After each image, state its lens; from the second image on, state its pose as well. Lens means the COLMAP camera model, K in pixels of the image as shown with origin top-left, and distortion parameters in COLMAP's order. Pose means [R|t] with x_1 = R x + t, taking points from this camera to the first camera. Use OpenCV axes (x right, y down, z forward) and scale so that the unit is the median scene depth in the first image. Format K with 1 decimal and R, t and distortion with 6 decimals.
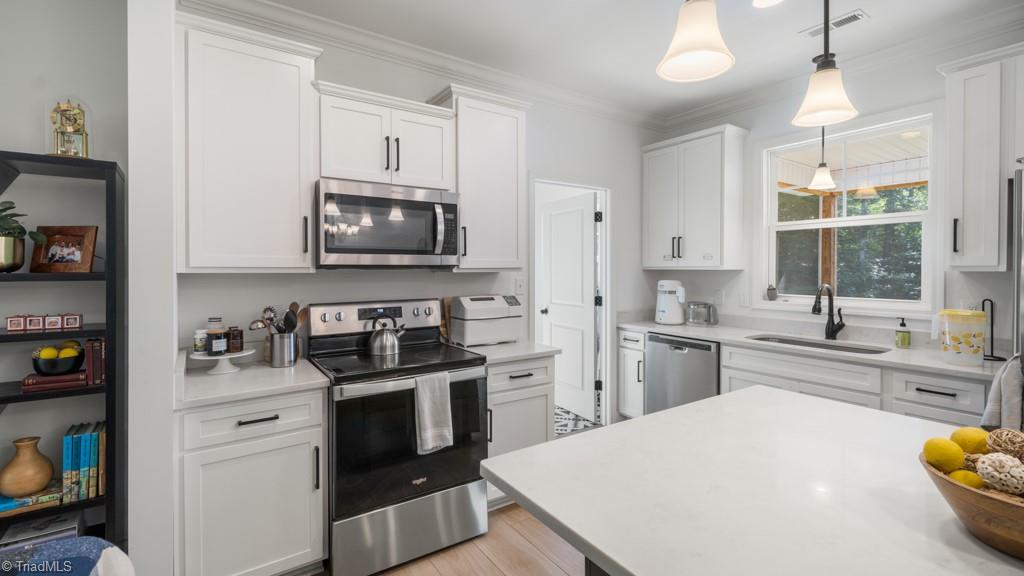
lens RADIAL K [[438.0, 0, 502.2], [0, 438.0, 271.3], [0, 0, 1]] dist [-0.016739, -0.000835]
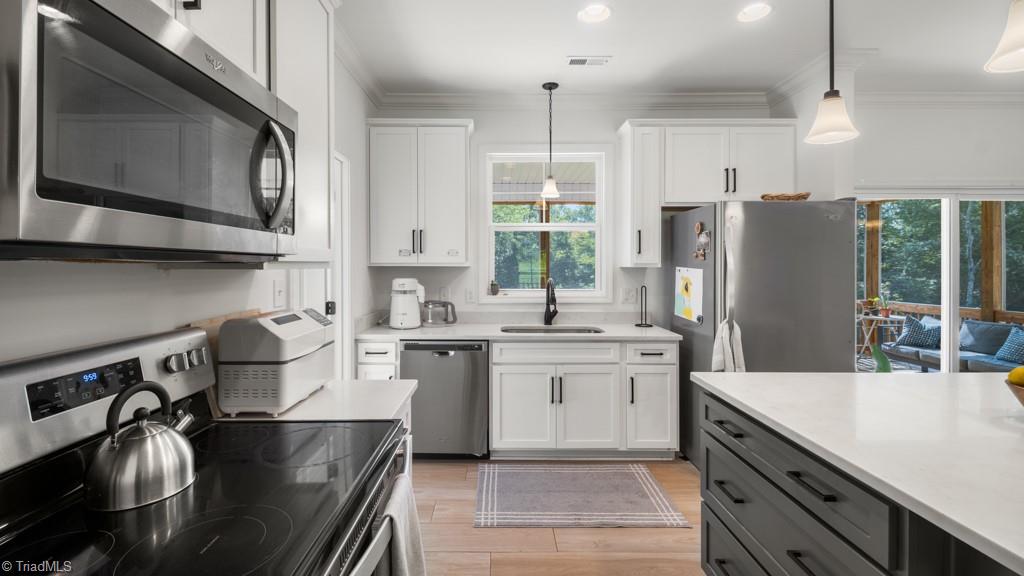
lens RADIAL K [[438.0, 0, 502.2], [0, 438.0, 271.3], [0, 0, 1]] dist [-0.016739, -0.000835]
pose [[0.548635, -0.005081, 0.836046, -0.268305], [0.003393, 0.999987, 0.003851, 0.004104], [-0.836055, 0.000723, 0.548645, 0.383279]]
